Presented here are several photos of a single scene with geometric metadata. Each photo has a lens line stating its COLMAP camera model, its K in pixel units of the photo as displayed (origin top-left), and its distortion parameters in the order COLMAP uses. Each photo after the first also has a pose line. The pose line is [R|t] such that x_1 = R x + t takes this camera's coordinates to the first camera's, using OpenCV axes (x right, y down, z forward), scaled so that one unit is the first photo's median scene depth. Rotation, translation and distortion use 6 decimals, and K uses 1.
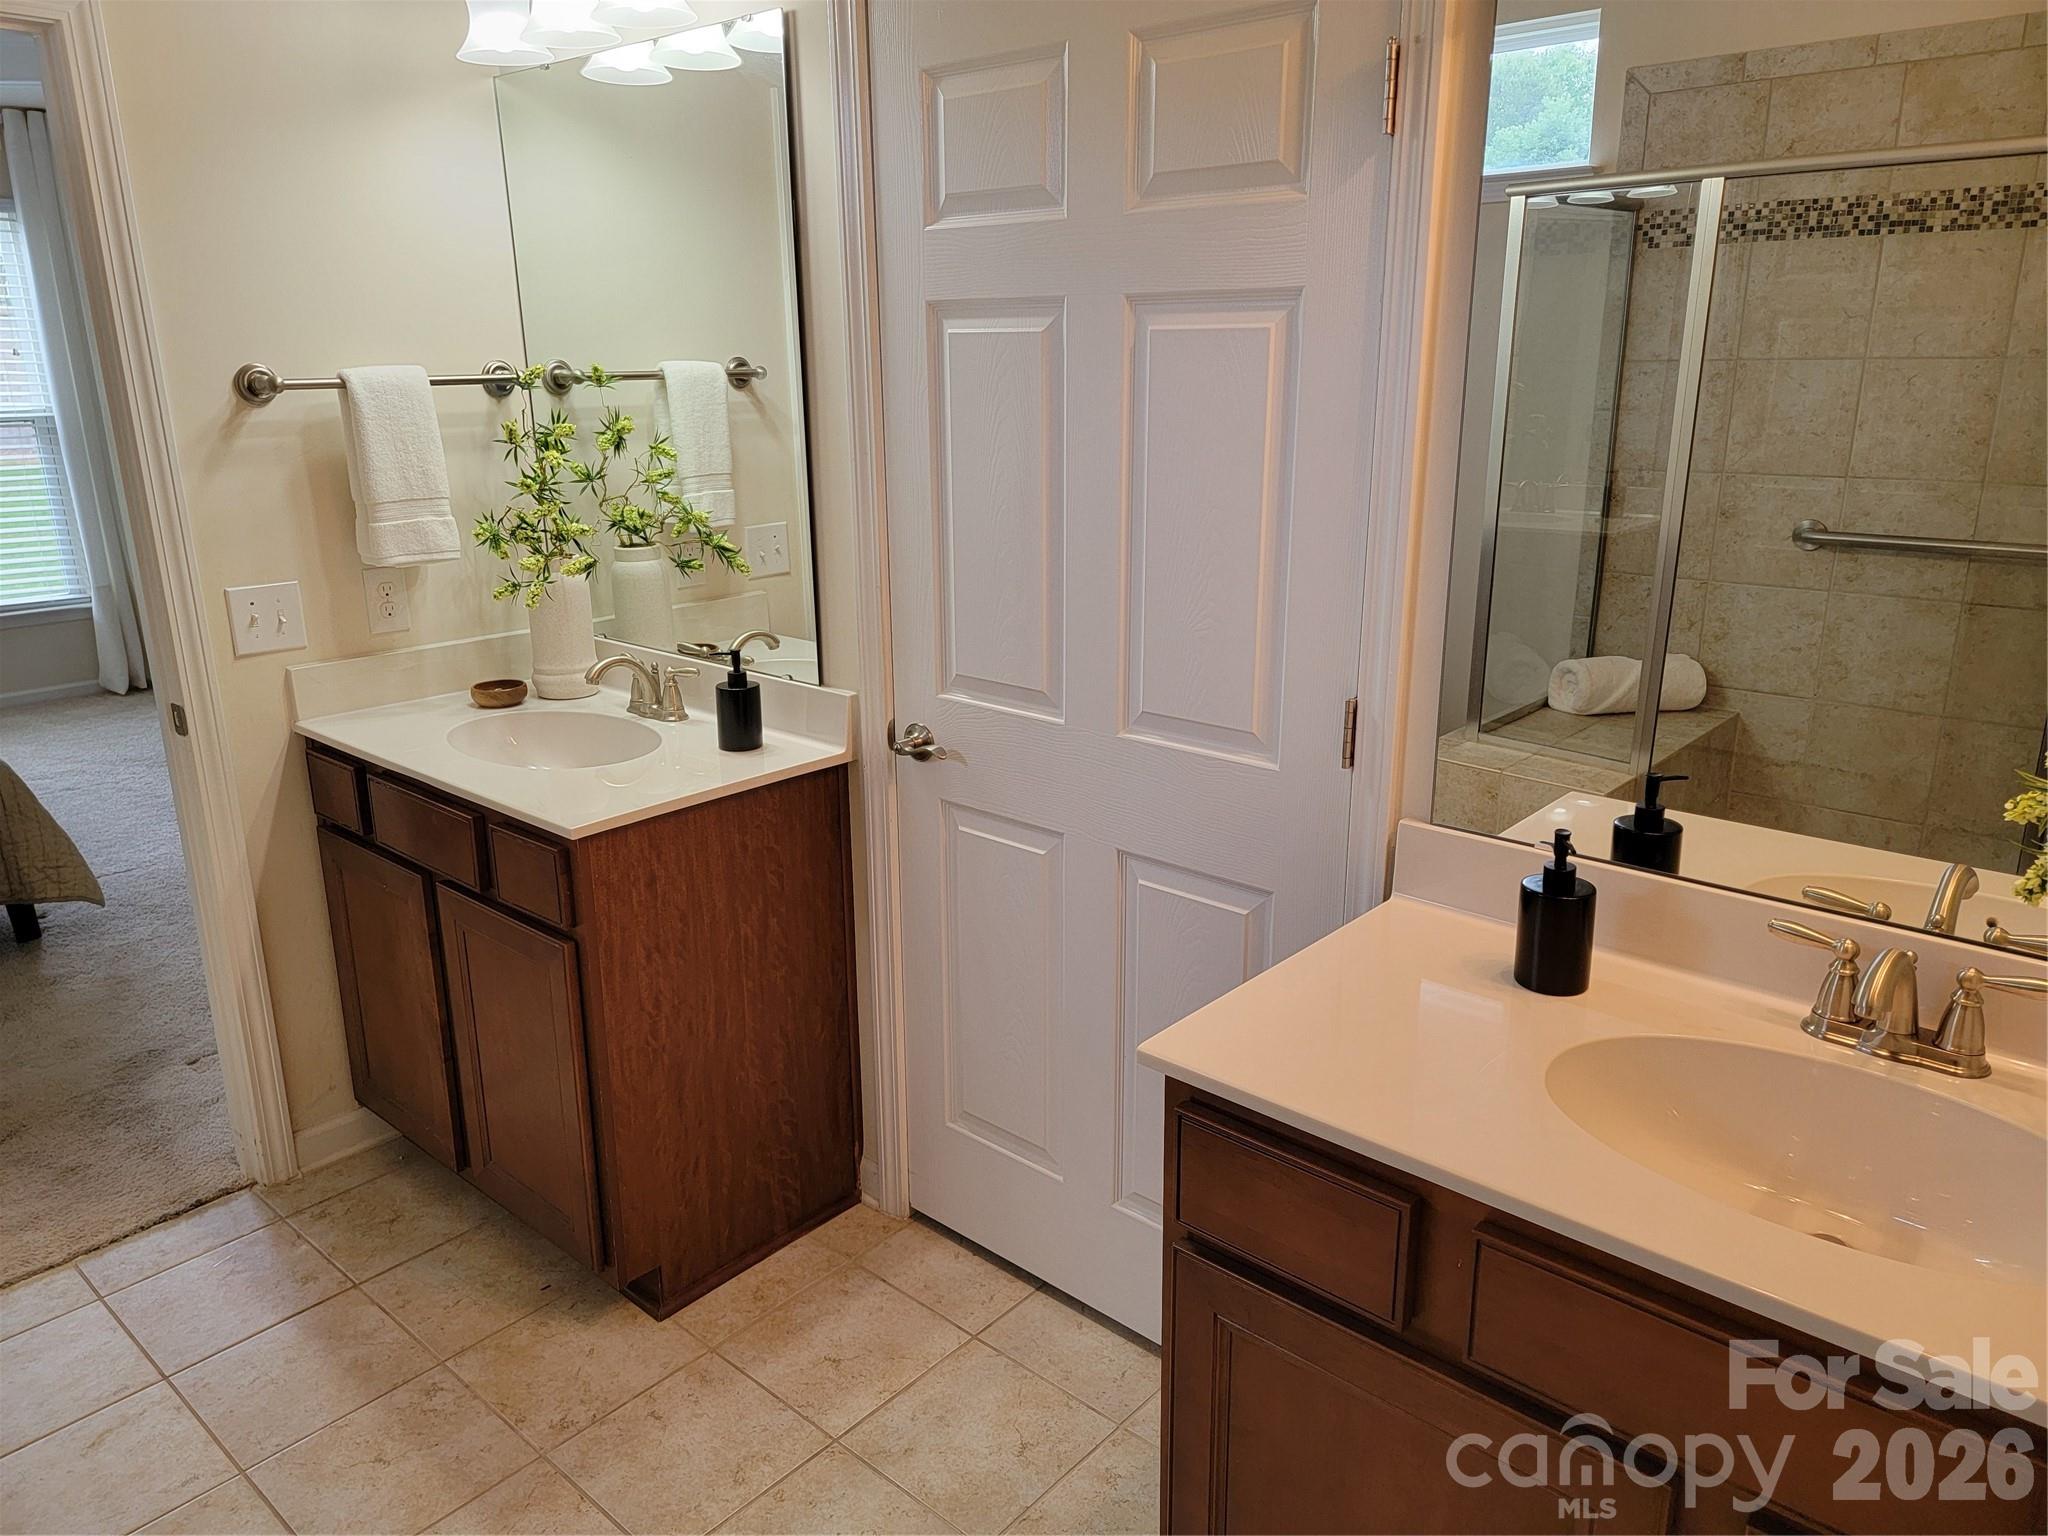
lens RADIAL K [[1458.5, 0, 1020.0], [0, 1458.5, 755.3], [0, 0, 1]] dist [0.105676, -0.112901]
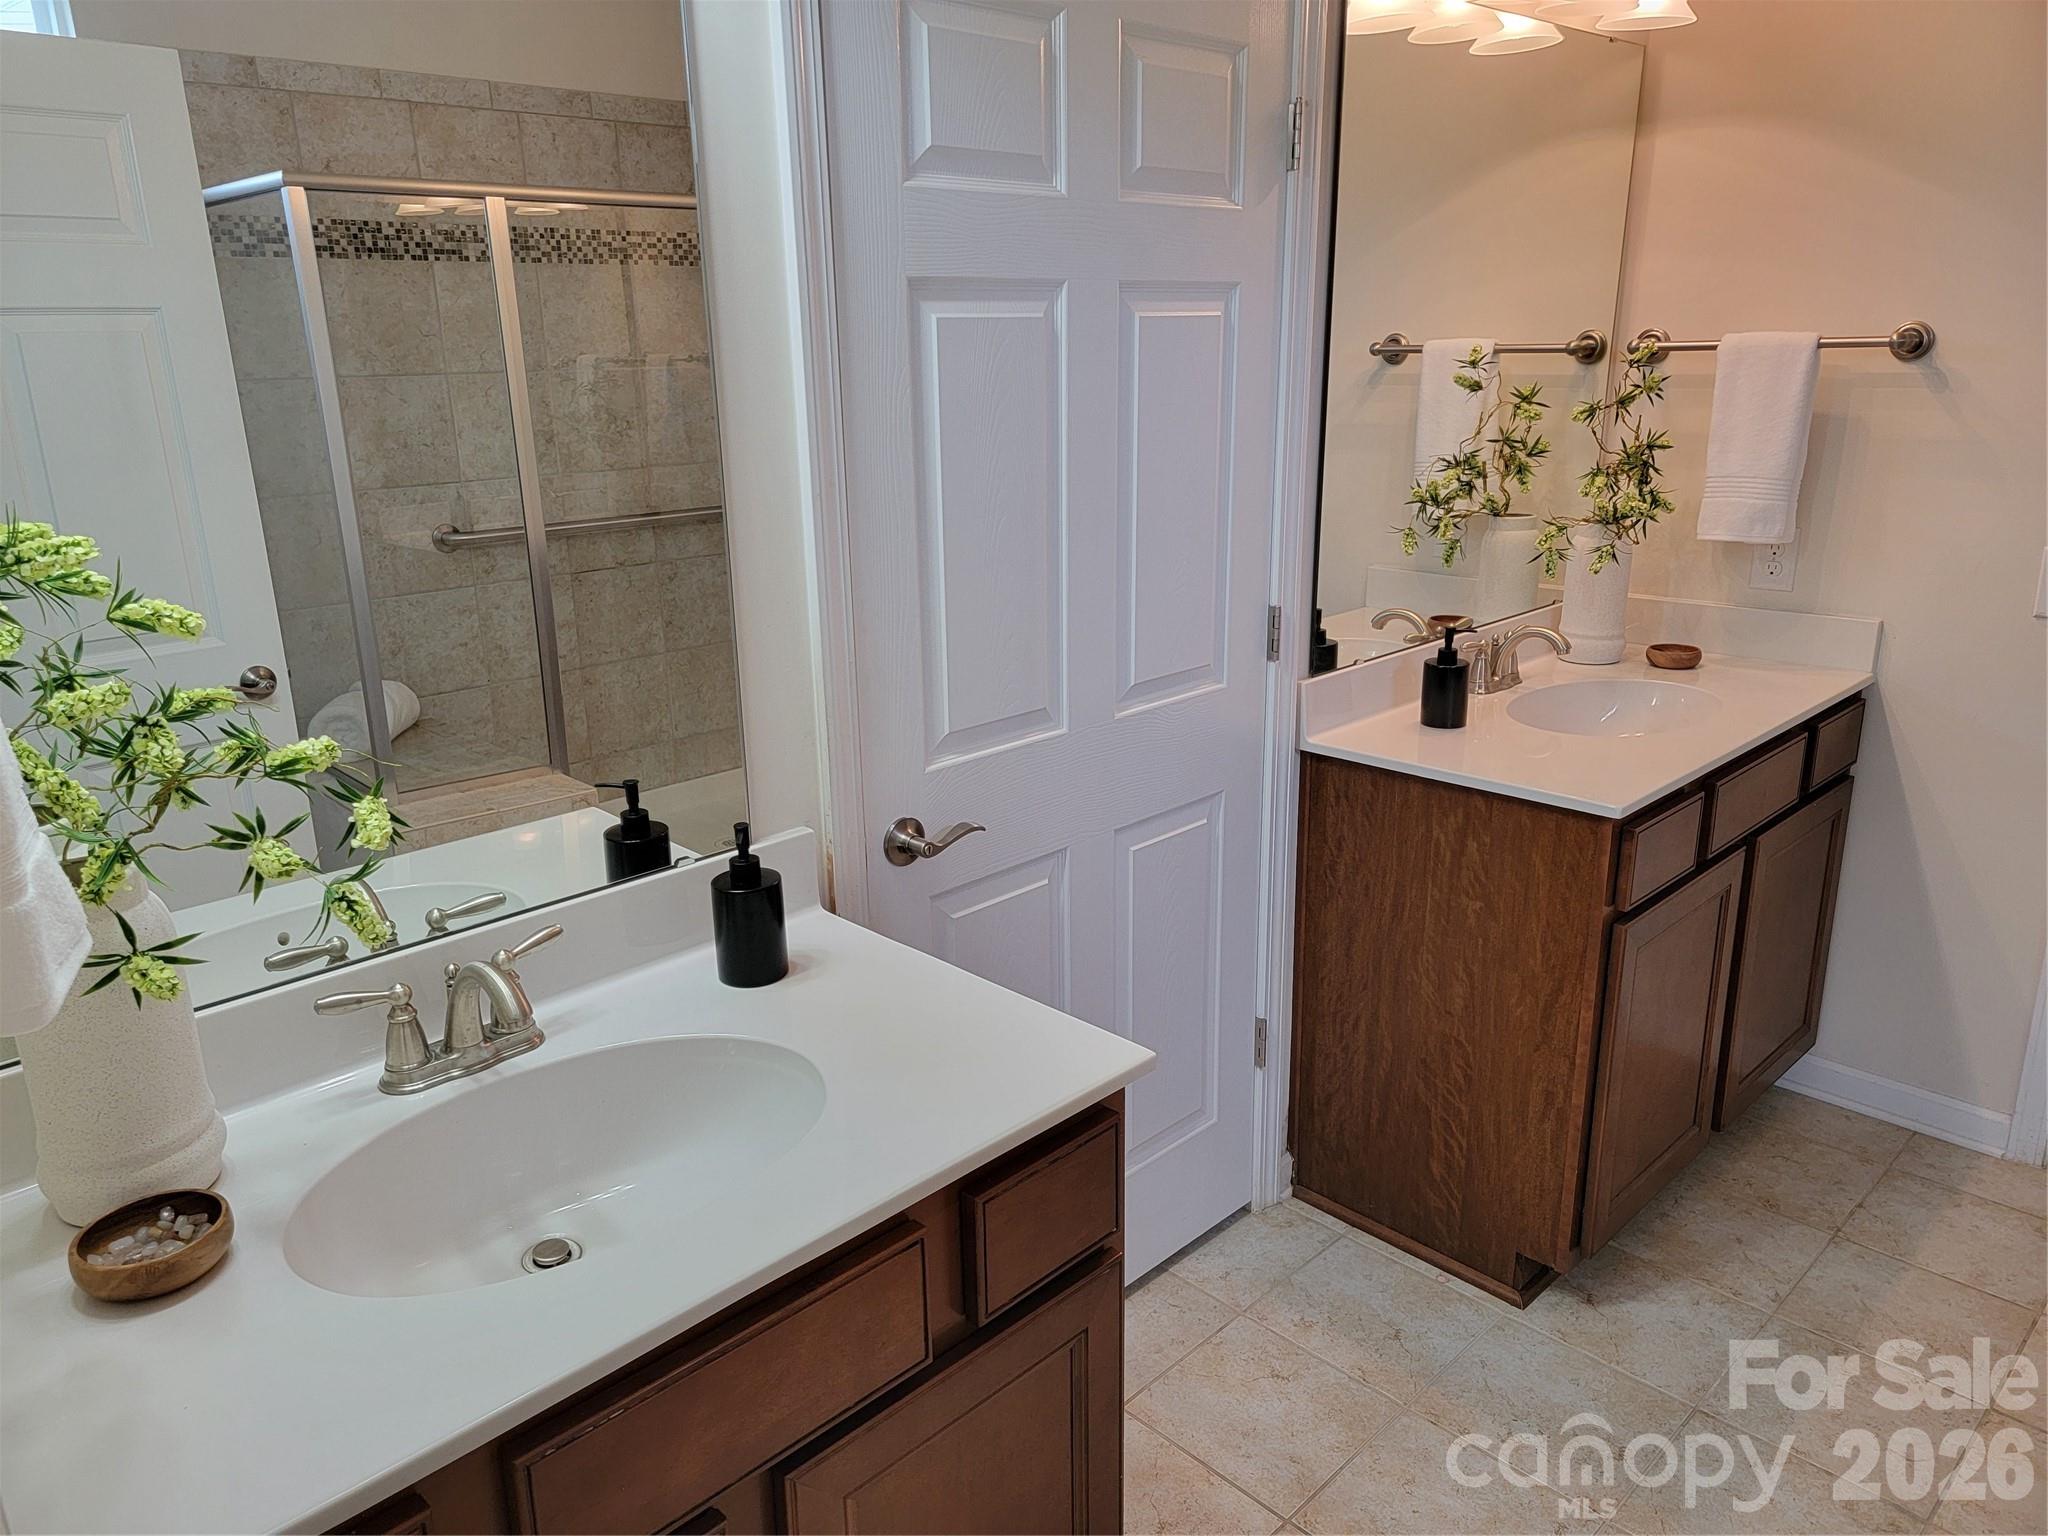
lens RADIAL K [[1415.7, 0, 1015.8], [0, 1415.7, 756.9], [0, 0, 1]] dist [0.073797, -0.056100]
pose [[0.062562, -0.271114, 0.960512, -0.511035], [0.290271, 0.925737, 0.242392, -0.141808], [-0.954897, 0.263644, 0.136613, 0.539271]]
